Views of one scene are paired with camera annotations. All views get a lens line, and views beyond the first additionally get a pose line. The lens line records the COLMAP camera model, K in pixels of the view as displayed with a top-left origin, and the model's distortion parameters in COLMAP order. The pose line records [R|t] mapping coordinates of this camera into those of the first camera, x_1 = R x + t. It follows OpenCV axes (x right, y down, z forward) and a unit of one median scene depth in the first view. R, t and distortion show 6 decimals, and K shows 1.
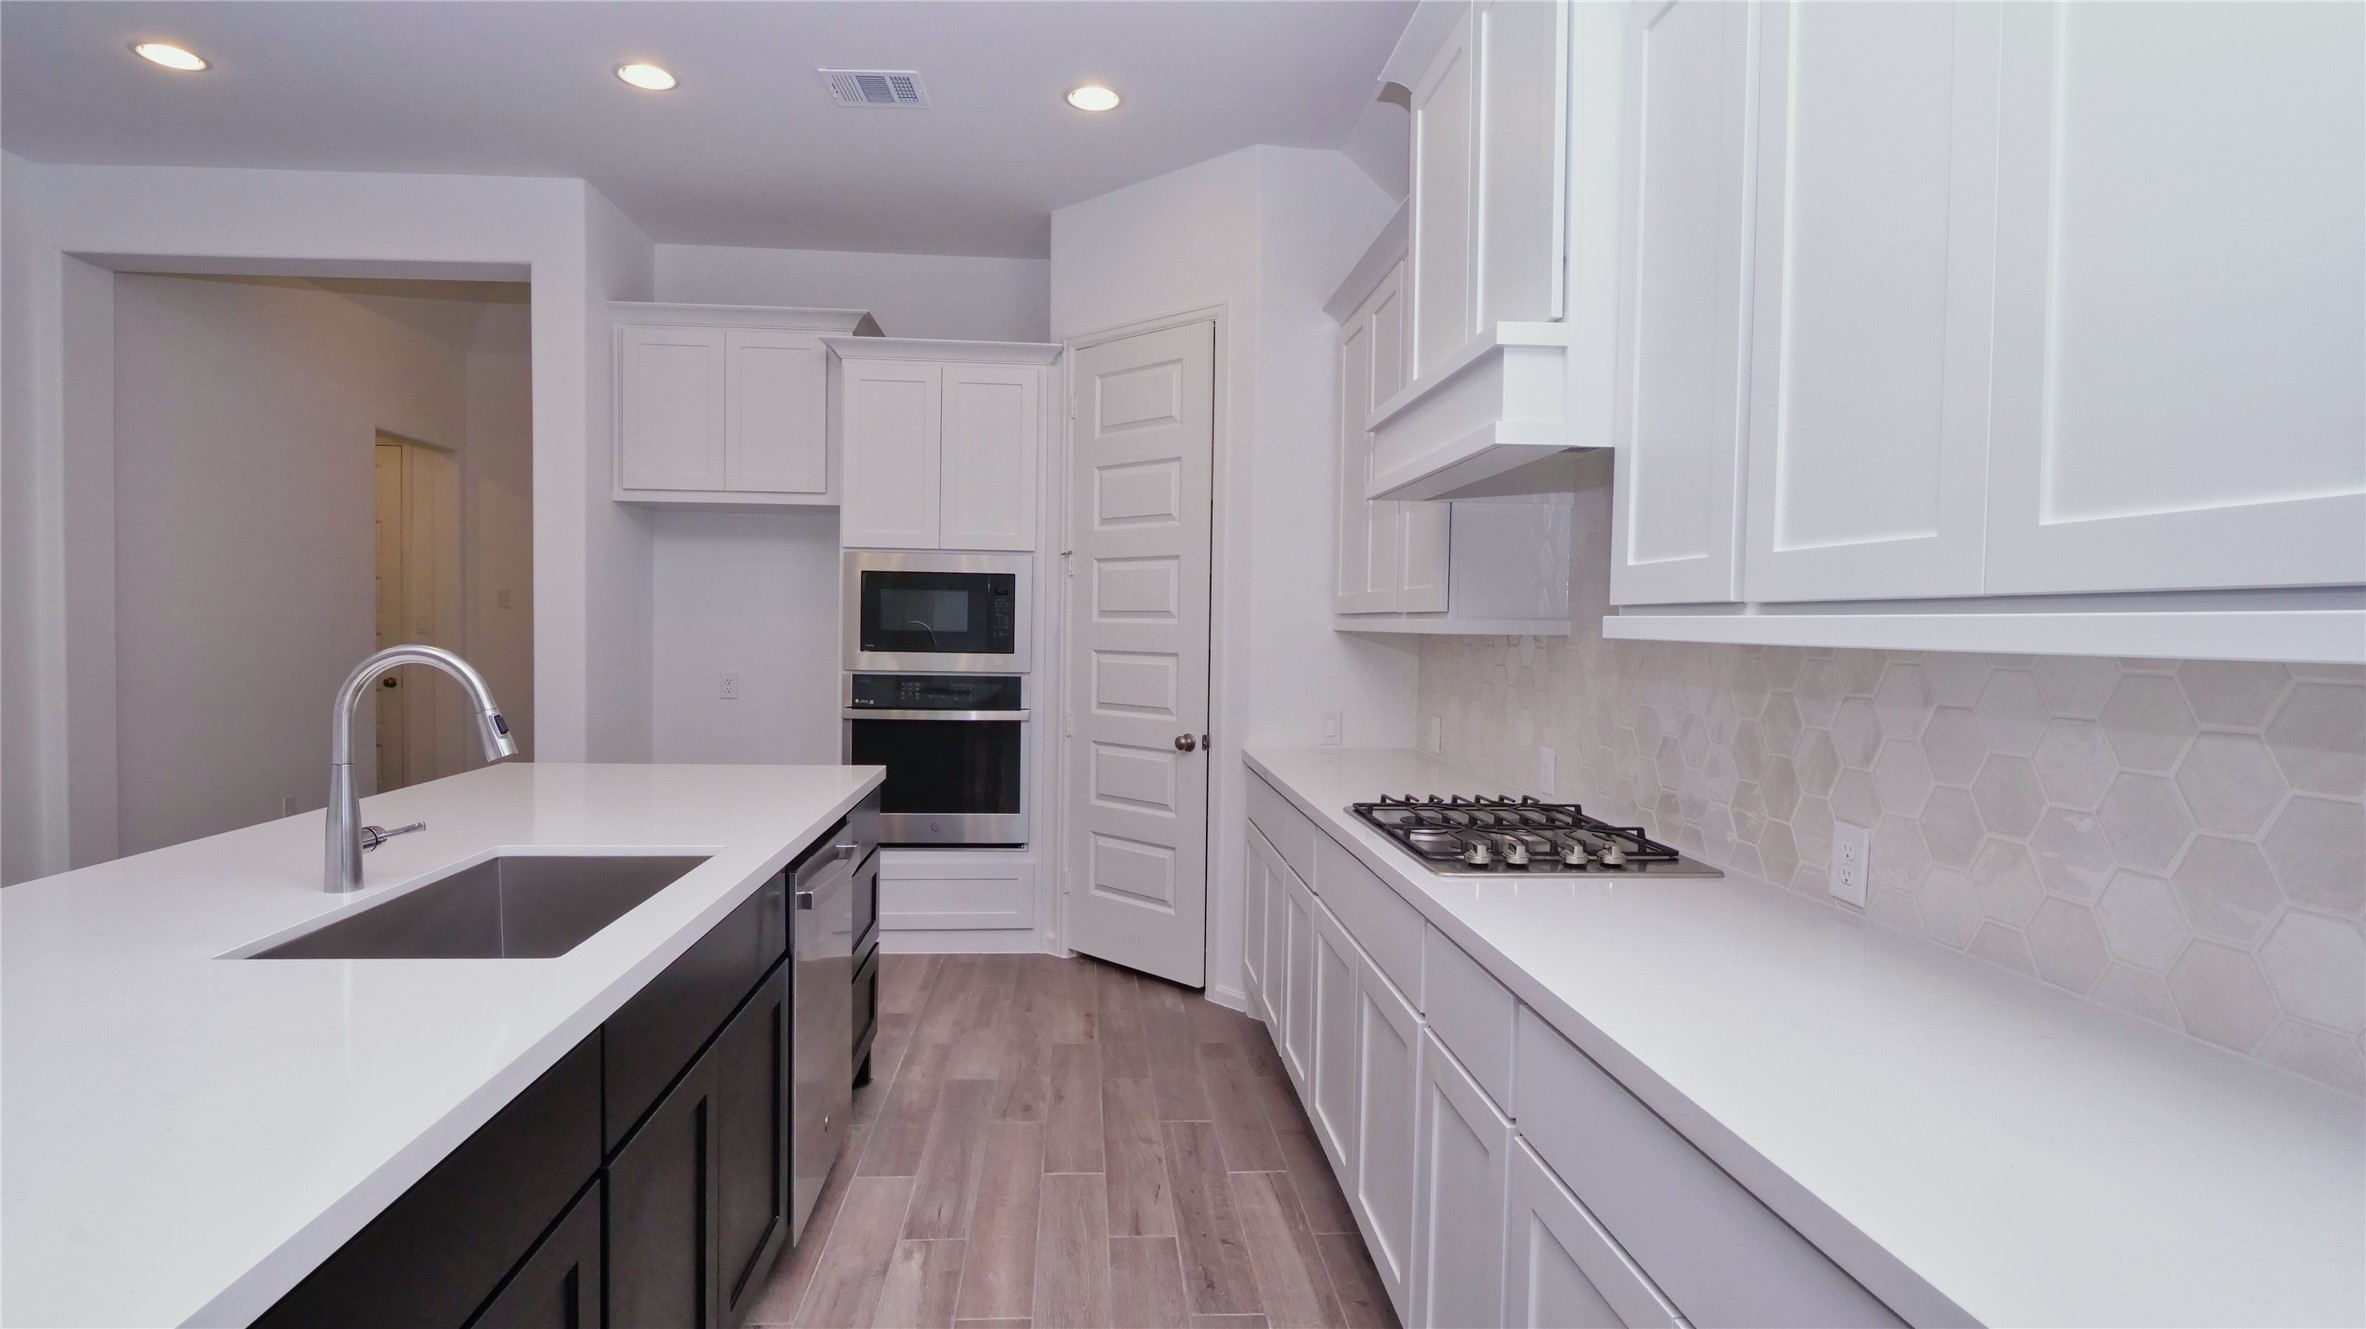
lens RADIAL K [[1152.0, 0, 1174.8], [0, 1152.0, 666.8], [0, 0, 1]] dist [-0.010795, -0.004690]
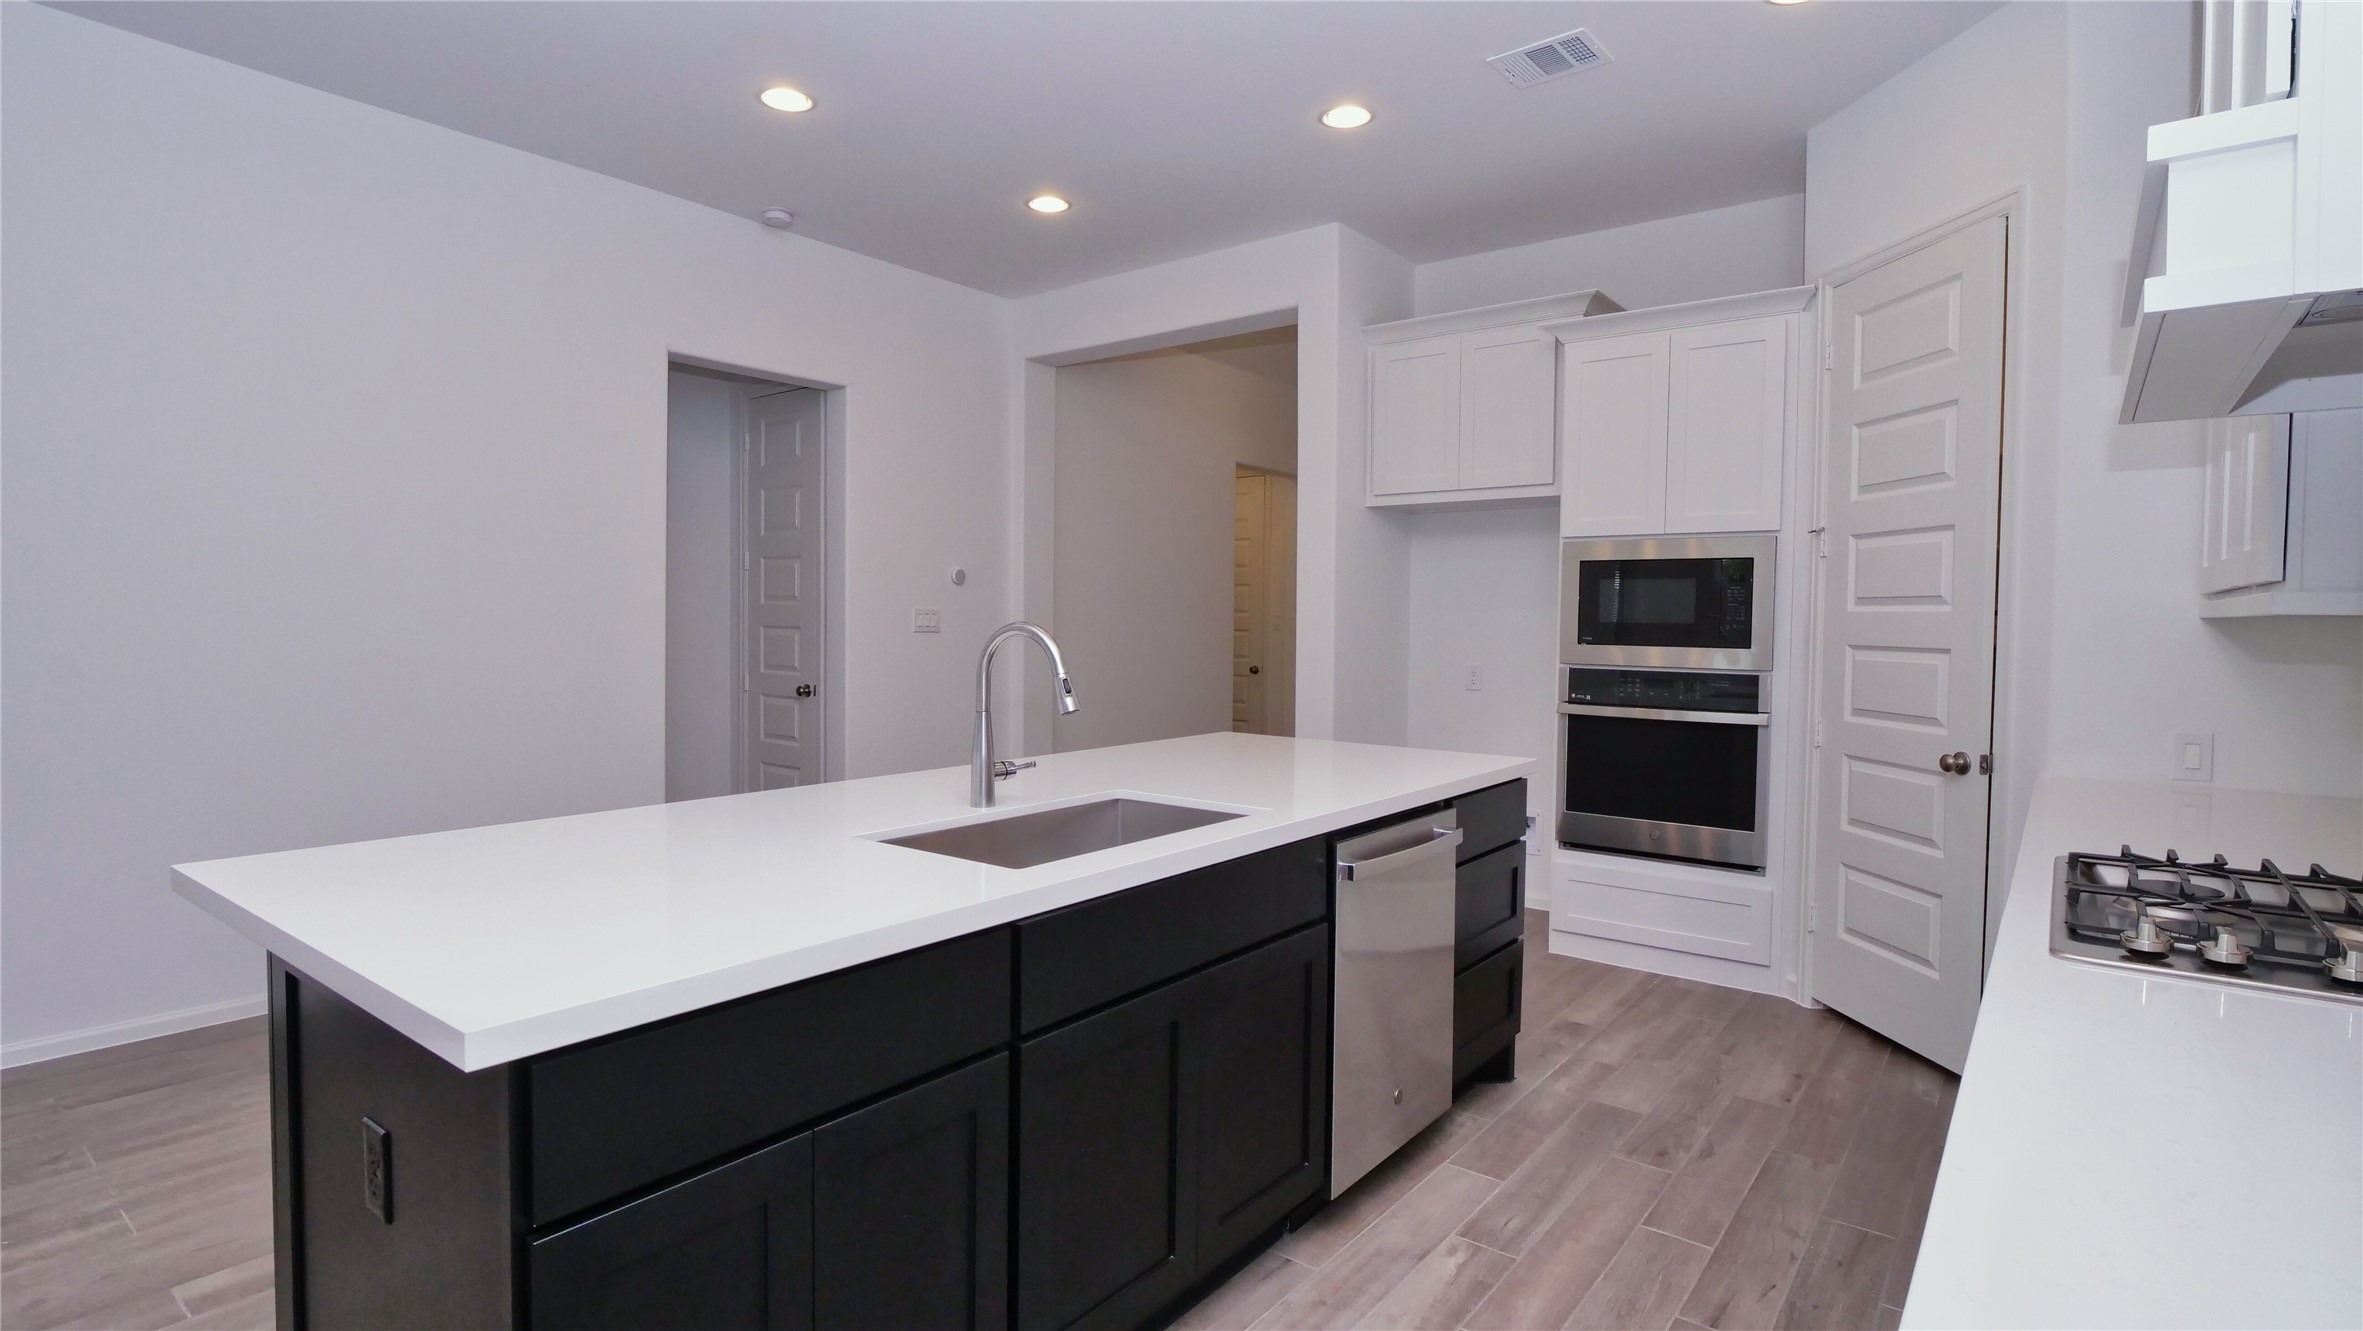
lens RADIAL K [[1150.5, 0, 1177.4], [0, 1150.5, 668.7], [0, 0, 1]] dist [-0.010795, -0.004690]
pose [[0.736241, 0.022148, -0.676357, 0.142382], [-0.022919, 0.999707, 0.007788, 0.007785], [0.676331, 0.009767, 0.736533, 0.067402]]
